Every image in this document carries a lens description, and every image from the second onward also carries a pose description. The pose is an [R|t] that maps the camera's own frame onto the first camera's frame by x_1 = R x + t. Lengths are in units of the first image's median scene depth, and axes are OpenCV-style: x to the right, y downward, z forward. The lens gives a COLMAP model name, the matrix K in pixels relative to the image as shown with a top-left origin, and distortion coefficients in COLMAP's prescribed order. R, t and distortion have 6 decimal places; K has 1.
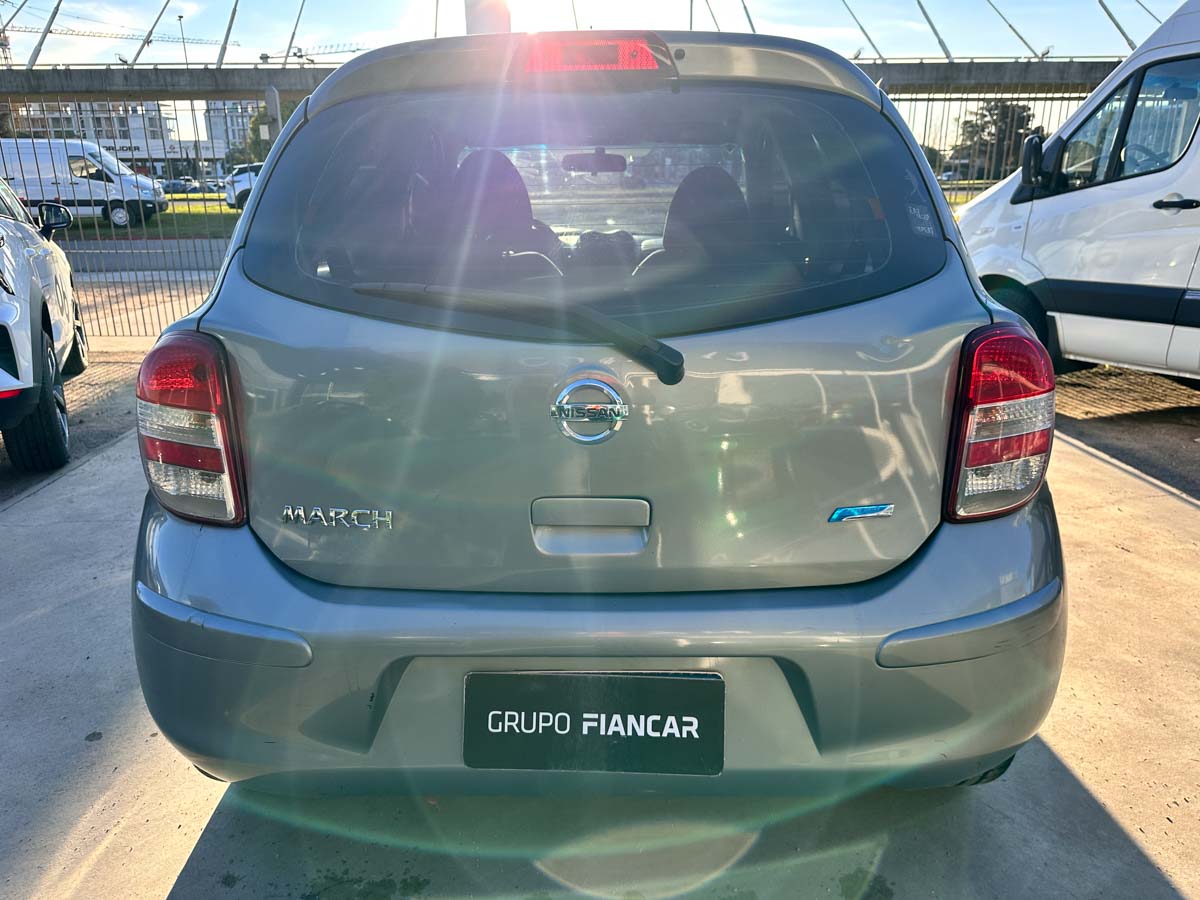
lens RADIAL K [[829.4, 0, 600.0], [0, 829.4, 450.0], [0, 0, 1]] dist [0.002878, -0.003756]
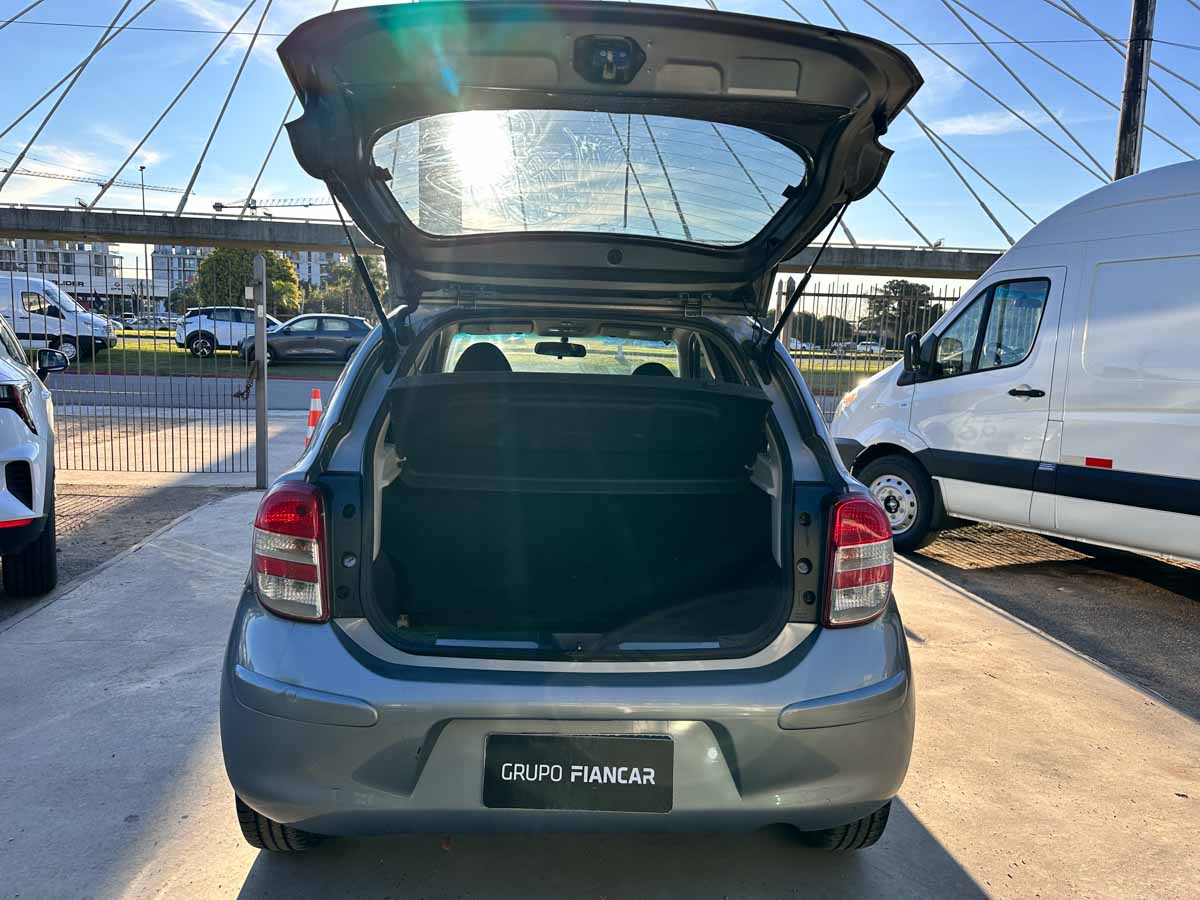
lens RADIAL K [[820.1, 0, 598.7], [0, 820.1, 433.9], [0, 0, 1]] dist [0.001205, -0.001560]
pose [[0.996288, 0.035161, 0.078576, -0.045040], [-0.019239, 0.980640, -0.194870, 0.018654], [-0.083907, 0.192634, 0.977677, -0.194471]]
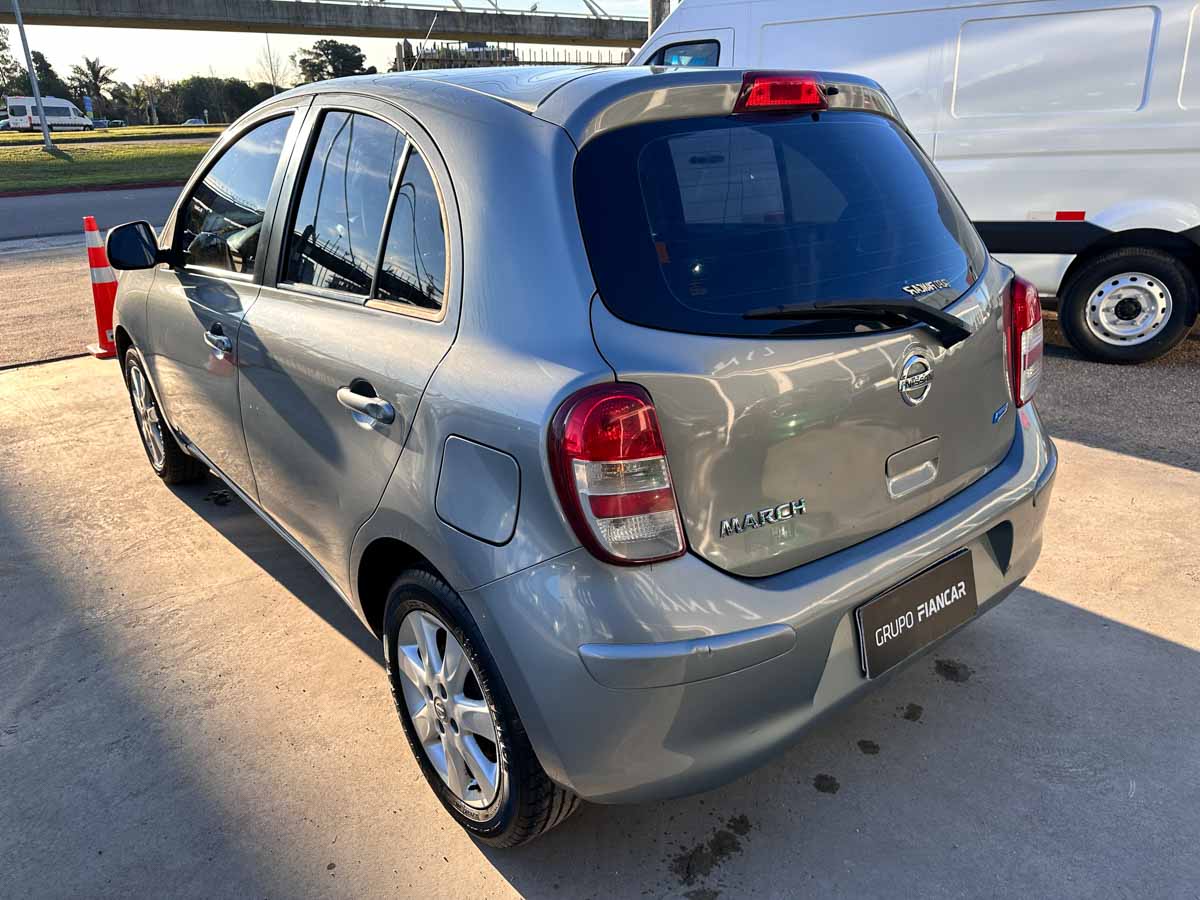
lens RADIAL K [[829.4, 0, 600.0], [0, 829.4, 450.0], [0, 0, 1]] dist [0.002878, -0.003756]
pose [[0.773858, -0.232767, 0.589036, -0.489815], [0.195478, 0.972392, 0.127443, -0.080357], [-0.602439, 0.016521, 0.797994, 0.115777]]
